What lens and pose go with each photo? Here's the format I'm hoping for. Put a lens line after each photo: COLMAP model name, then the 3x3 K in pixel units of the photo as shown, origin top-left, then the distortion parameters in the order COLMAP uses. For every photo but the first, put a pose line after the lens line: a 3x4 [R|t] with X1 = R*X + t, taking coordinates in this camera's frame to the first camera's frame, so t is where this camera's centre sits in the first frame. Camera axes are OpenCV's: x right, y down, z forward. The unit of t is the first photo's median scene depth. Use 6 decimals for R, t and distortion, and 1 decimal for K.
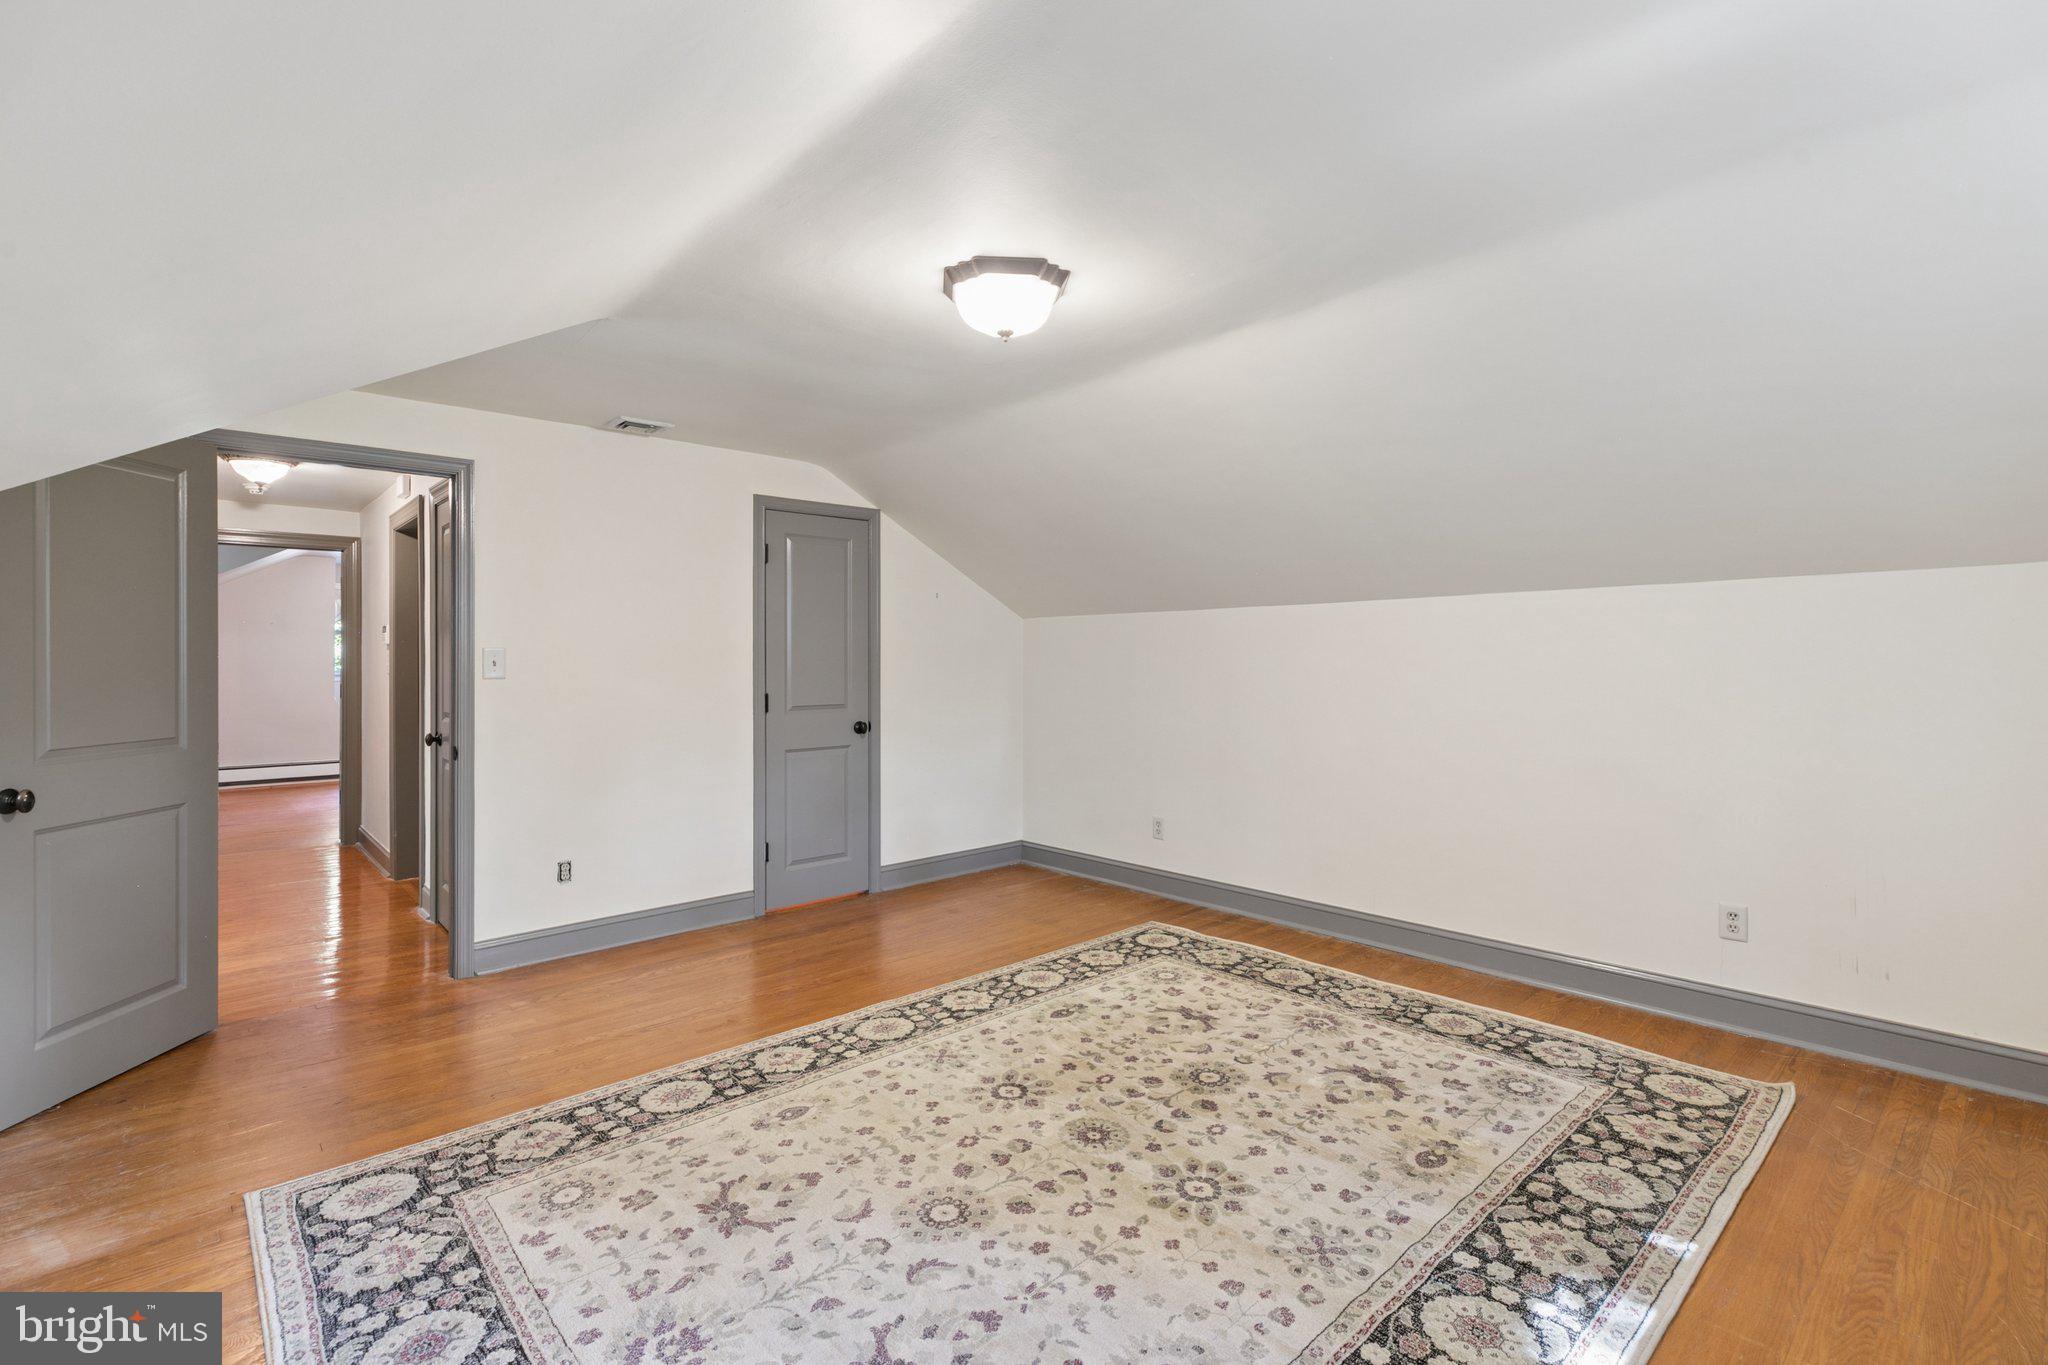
lens RADIAL K [[931.7, 0, 1016.6], [0, 931.7, 663.2], [0, 0, 1]] dist [0.001844, -0.000837]
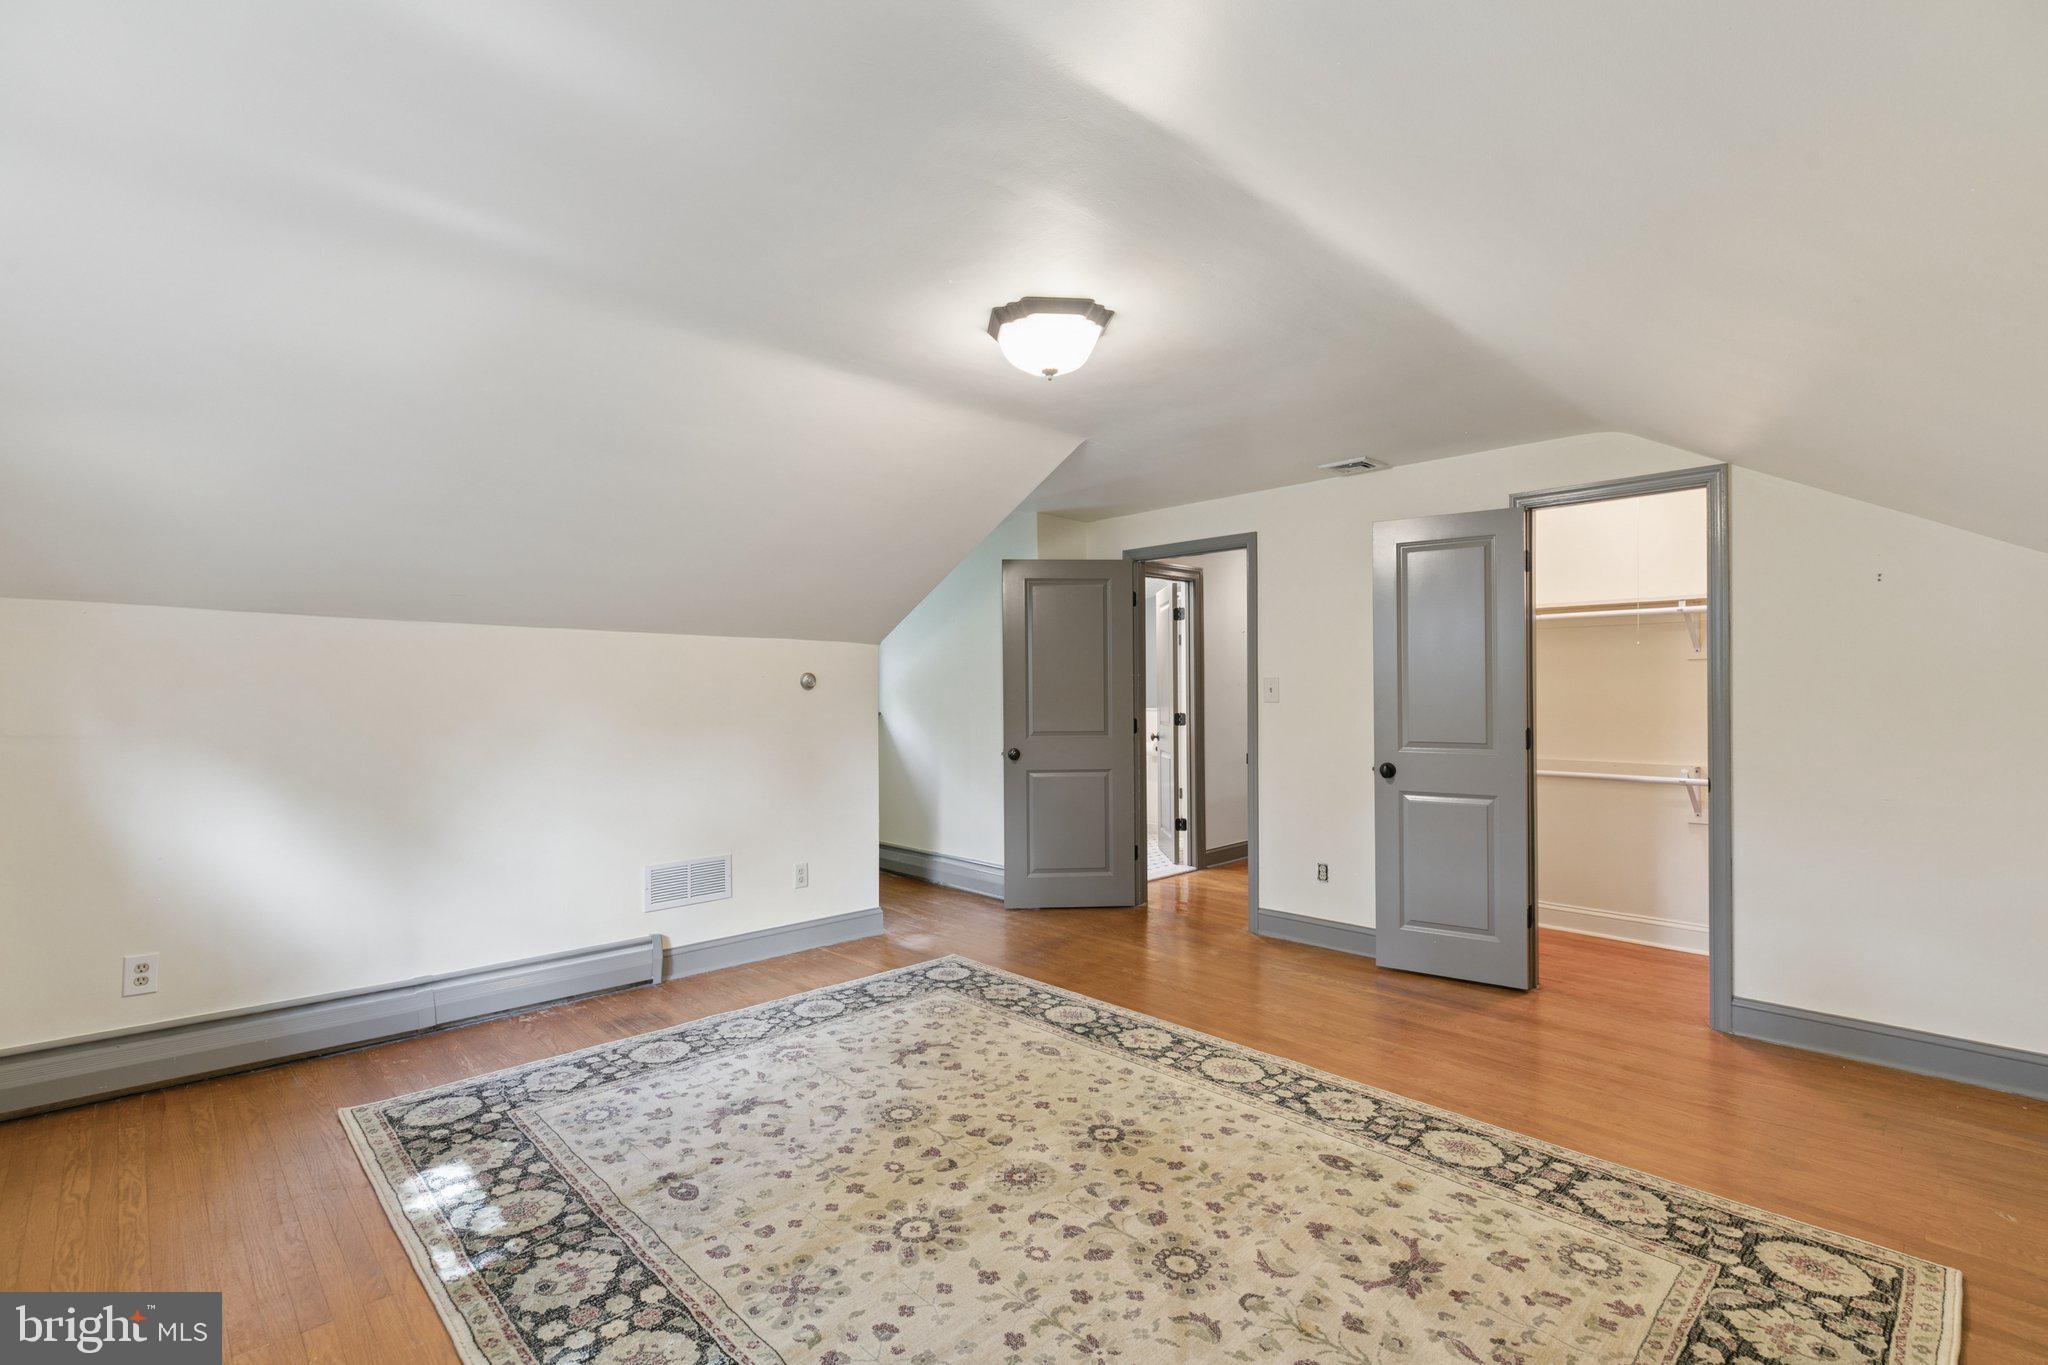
lens RADIAL K [[931.7, 0, 1016.6], [0, 931.7, 688.0], [0, 0, 1]] dist [0.001844, -0.000837]
pose [[0.031264, 0.003737, -0.999504, 0.892471], [-0.003429, 0.999988, 0.003631, -0.007838], [0.999505, 0.003314, 0.031277, 0.813377]]
